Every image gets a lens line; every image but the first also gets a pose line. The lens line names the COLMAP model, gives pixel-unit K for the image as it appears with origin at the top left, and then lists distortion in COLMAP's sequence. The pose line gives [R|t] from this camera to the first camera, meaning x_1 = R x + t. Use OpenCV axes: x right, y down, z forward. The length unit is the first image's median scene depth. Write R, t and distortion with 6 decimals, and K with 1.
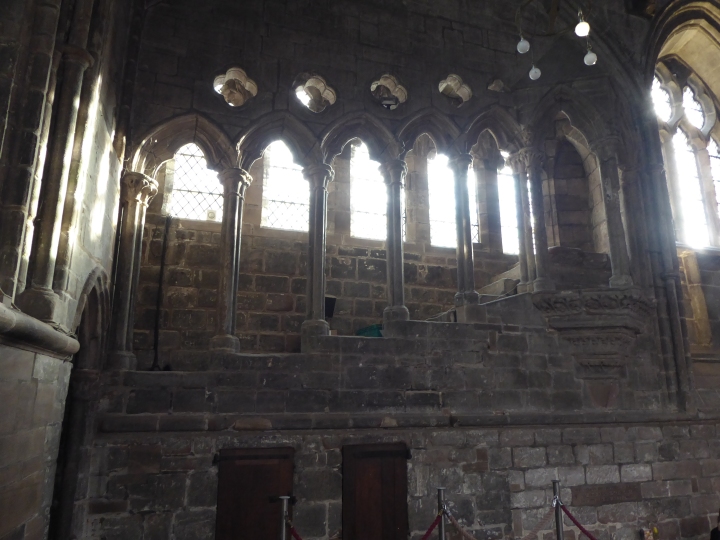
lens RADIAL K [[517.8, 0, 359.2], [0, 517.8, 271.4], [0, 0, 1]] dist [-0.003612, -0.020047]
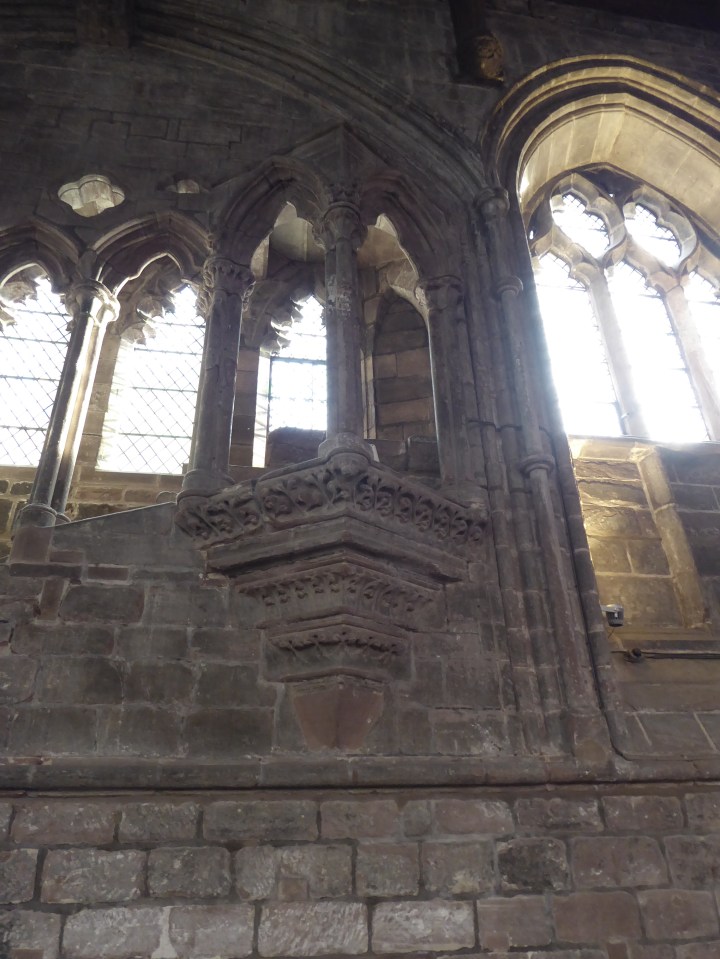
lens RADIAL K [[689.6, 0, 358.3], [0, 689.6, 482.9], [0, 0, 1]] dist [-0.003612, -0.020047]
pose [[0.984562, -0.108720, -0.137178, 0.594435], [0.067207, 0.958444, -0.277251, 0.214308], [0.161620, 0.263752, 0.950954, 0.421718]]
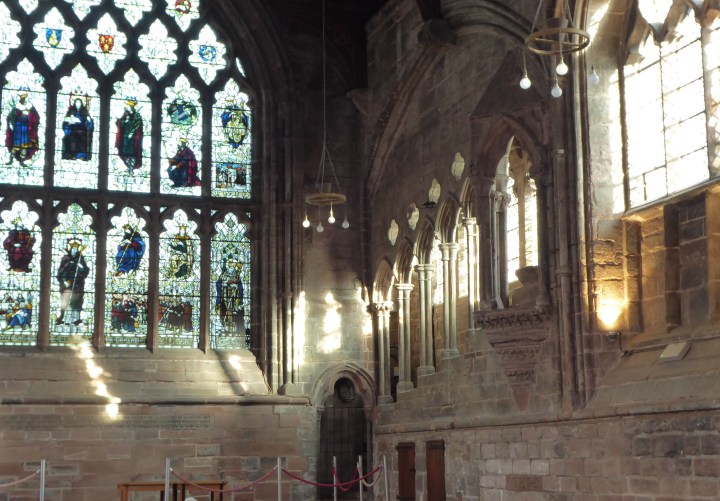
lens RADIAL K [[1106.8, 0, 361.2], [0, 1106.8, 255.3], [0, 0, 1]] dist [-0.008435, 0.000000]
pose [[0.039571, -0.182692, -0.982374, 2.949635], [0.251503, 0.953313, -0.167157, 0.256175], [0.967047, -0.240455, 0.083671, 0.534861]]
